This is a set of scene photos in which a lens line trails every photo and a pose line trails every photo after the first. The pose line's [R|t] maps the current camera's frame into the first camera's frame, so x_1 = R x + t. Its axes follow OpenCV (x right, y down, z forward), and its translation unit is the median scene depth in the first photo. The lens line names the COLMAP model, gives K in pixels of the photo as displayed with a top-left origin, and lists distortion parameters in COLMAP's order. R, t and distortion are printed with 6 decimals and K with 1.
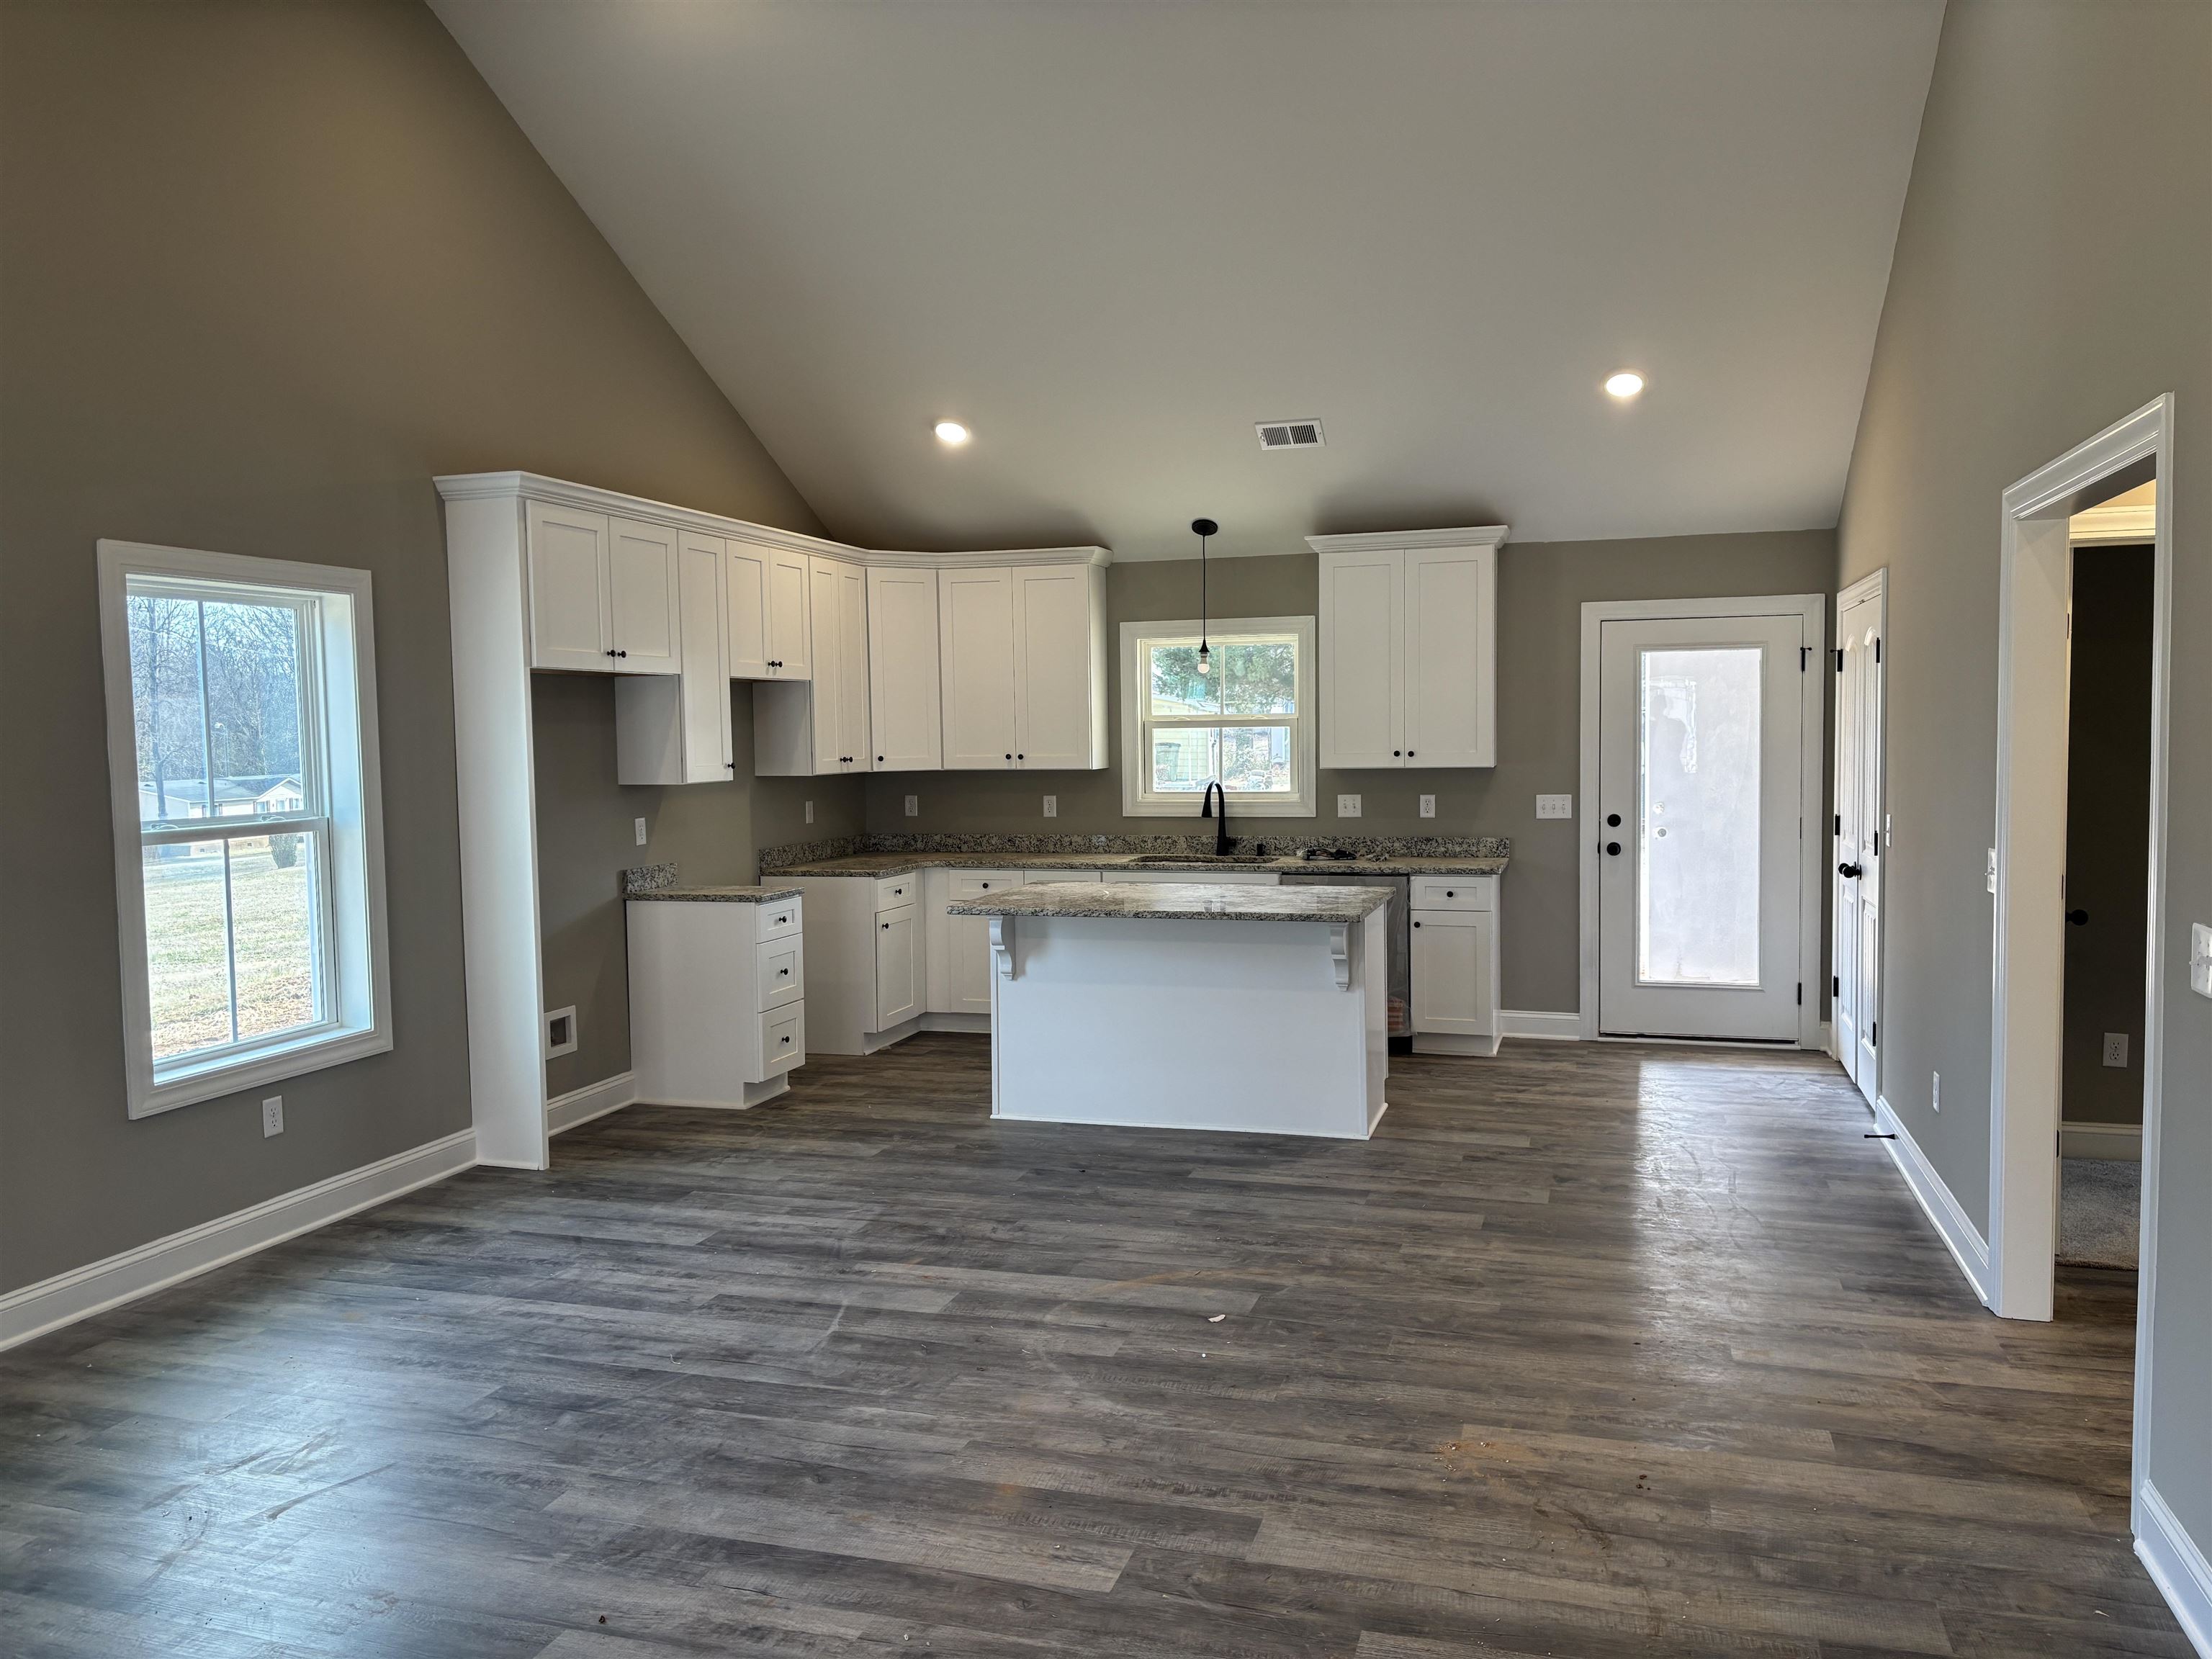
lens RADIAL K [[1666.3, 0, 1100.0], [0, 1666.3, 843.7], [0, 0, 1]] dist [0.055625, -0.066010]
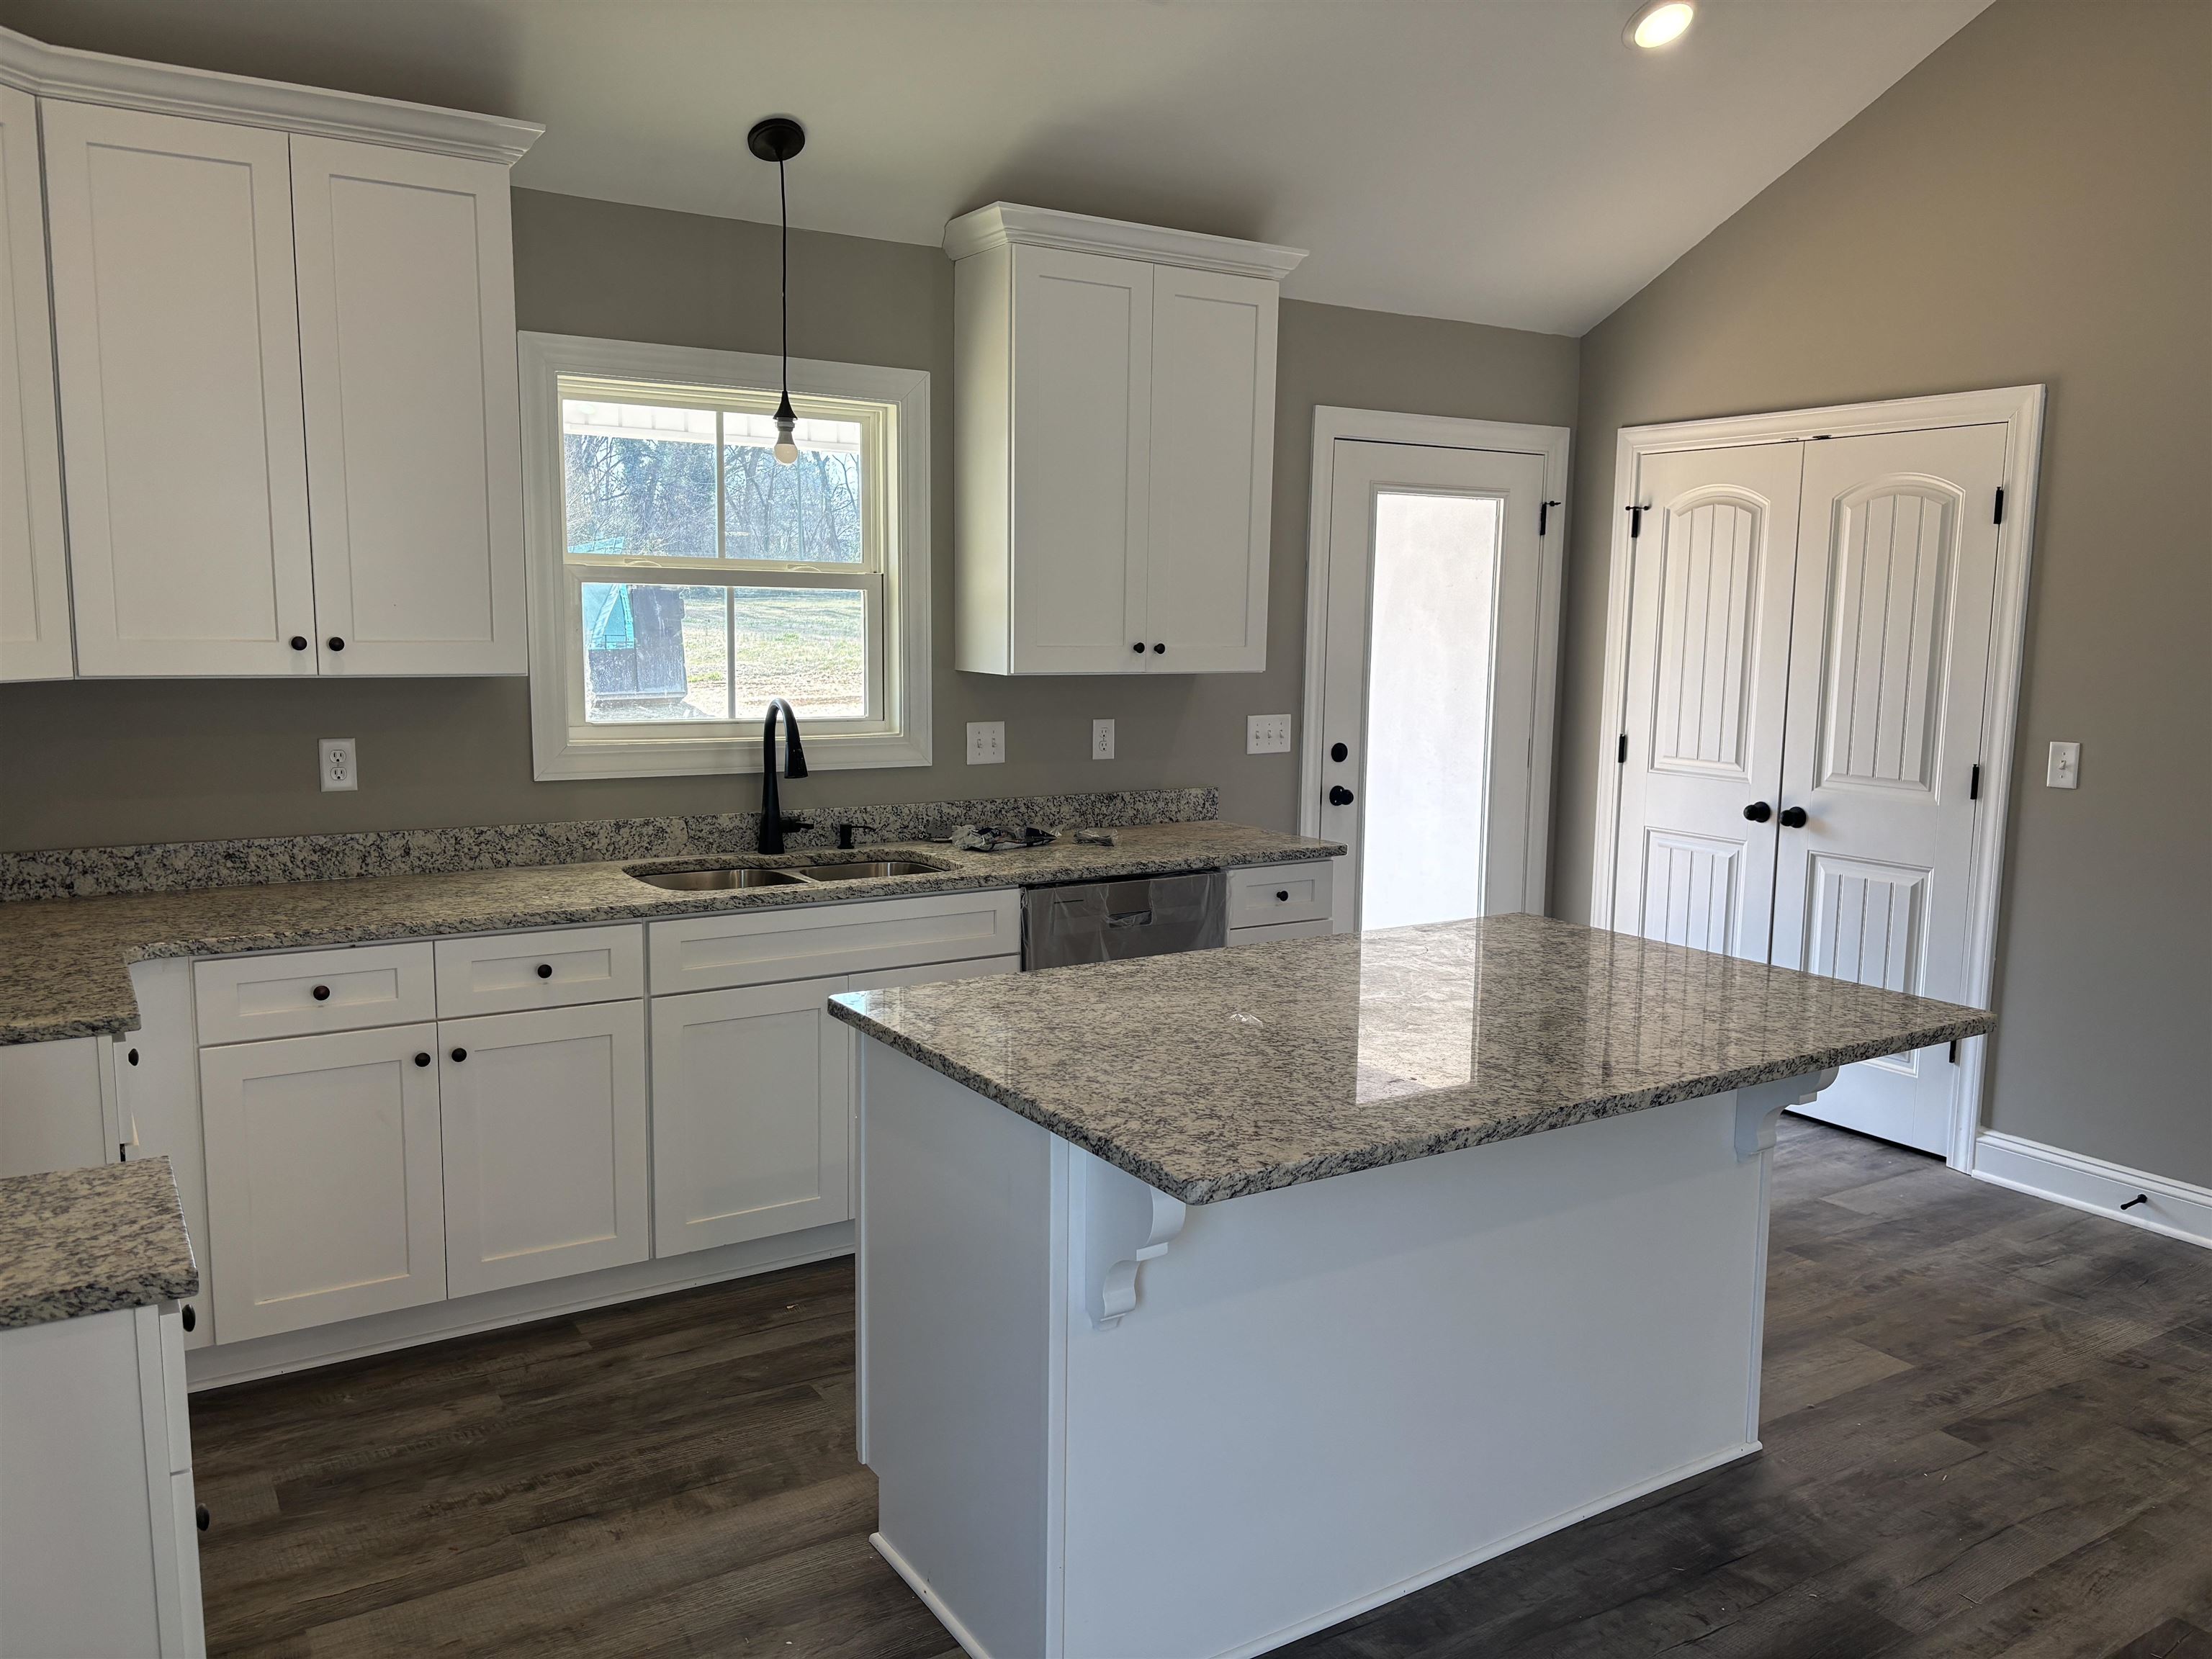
lens RADIAL K [[1691.7, 0, 1106.0], [0, 1691.7, 829.5], [0, 0, 1]] dist [0.054163, -0.003019]
pose [[0.635333, -0.077495, 0.768340, -0.348390], [0.031361, 0.996721, 0.074597, -0.048163], [-0.771601, -0.023298, 0.635680, 0.870231]]
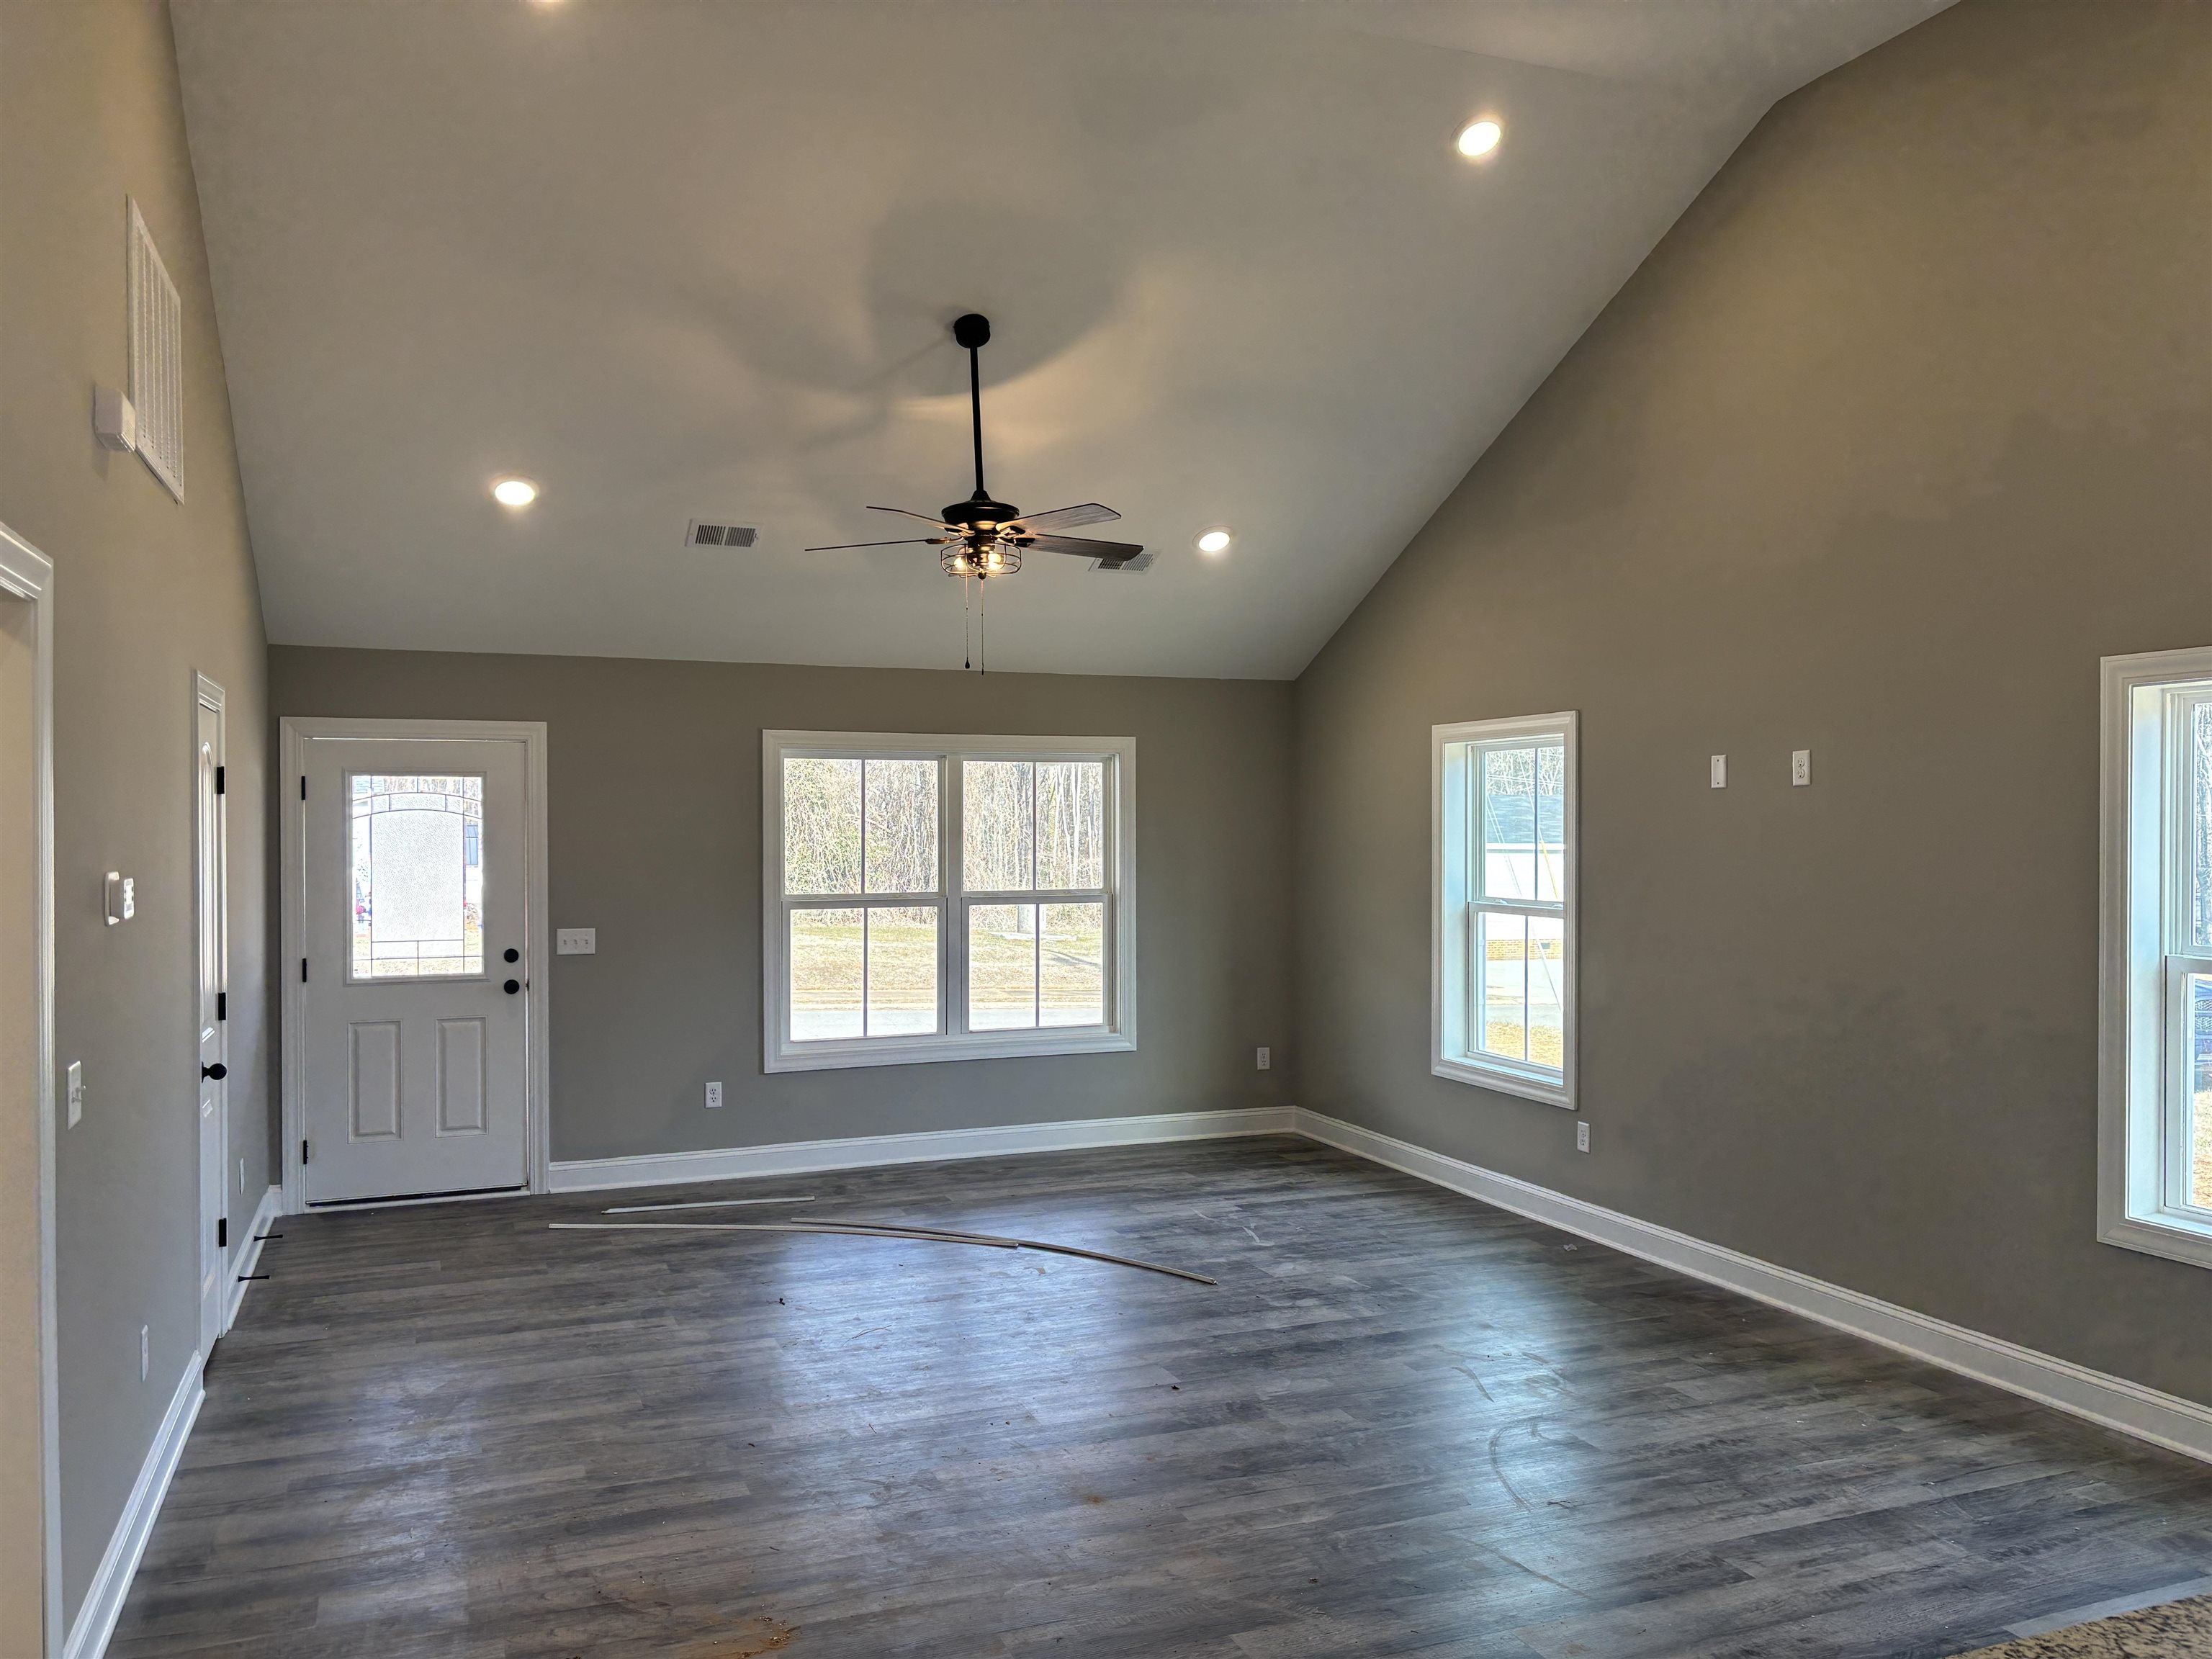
lens RADIAL K [[1666.3, 0, 1100.0], [0, 1666.3, 843.7], [0, 0, 1]] dist [0.055625, -0.066010]
pose [[-0.776126, 0.022008, -0.630194, 0.385513], [-0.033054, 0.996597, 0.075512, -0.095787], [0.629711, 0.079437, -0.772757, 1.064727]]
